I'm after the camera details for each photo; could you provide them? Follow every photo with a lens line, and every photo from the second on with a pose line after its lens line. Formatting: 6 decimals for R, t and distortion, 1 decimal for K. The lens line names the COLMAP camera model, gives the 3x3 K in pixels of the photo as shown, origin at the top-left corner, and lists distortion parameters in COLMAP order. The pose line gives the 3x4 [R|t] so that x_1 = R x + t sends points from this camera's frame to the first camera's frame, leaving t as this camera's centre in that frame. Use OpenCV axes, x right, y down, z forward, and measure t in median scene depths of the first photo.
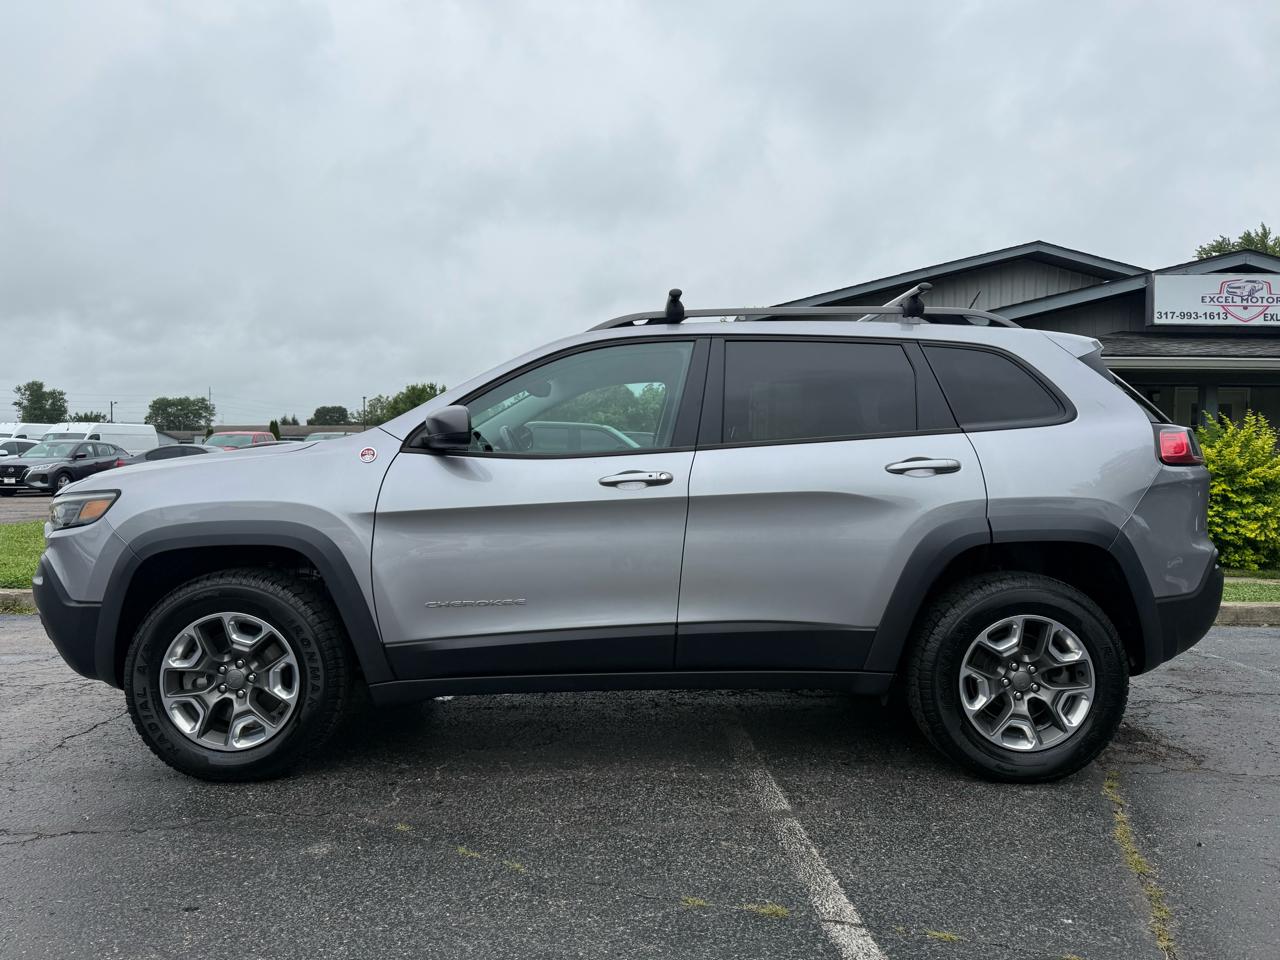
lens RADIAL K [[909.9, 0, 630.0], [0, 909.9, 486.0], [0, 0, 1]] dist [0.006482, -0.012115]
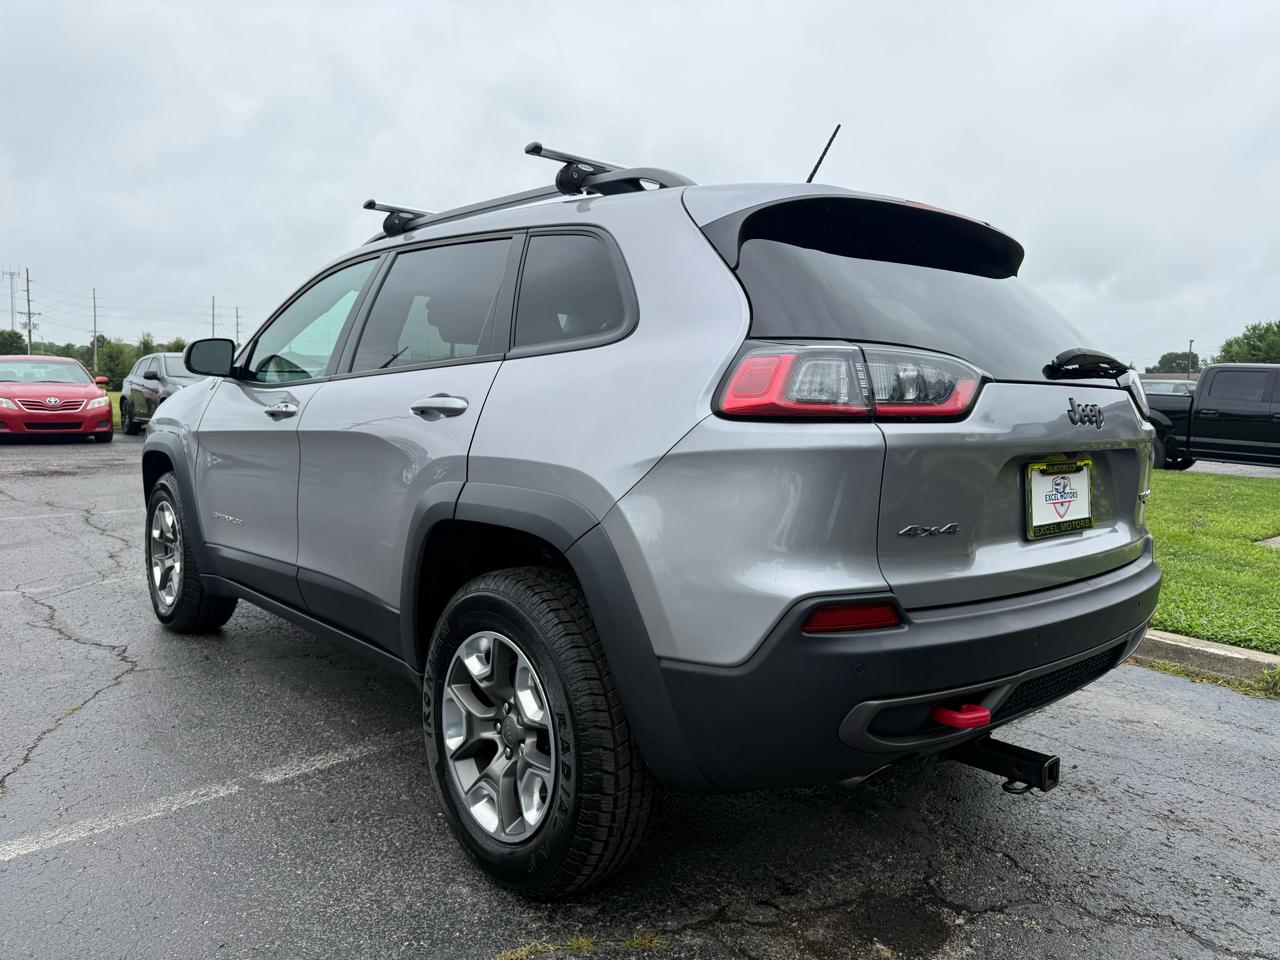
lens RADIAL K [[909.9, 0, 644.2], [0, 909.9, 485.2], [0, 0, 1]] dist [0.006482, -0.012115]
pose [[0.652009, 0.091233, -0.752702, 0.991420], [-0.049499, 0.995738, 0.077814, -0.023912], [0.756593, -0.013478, 0.653747, 0.648459]]
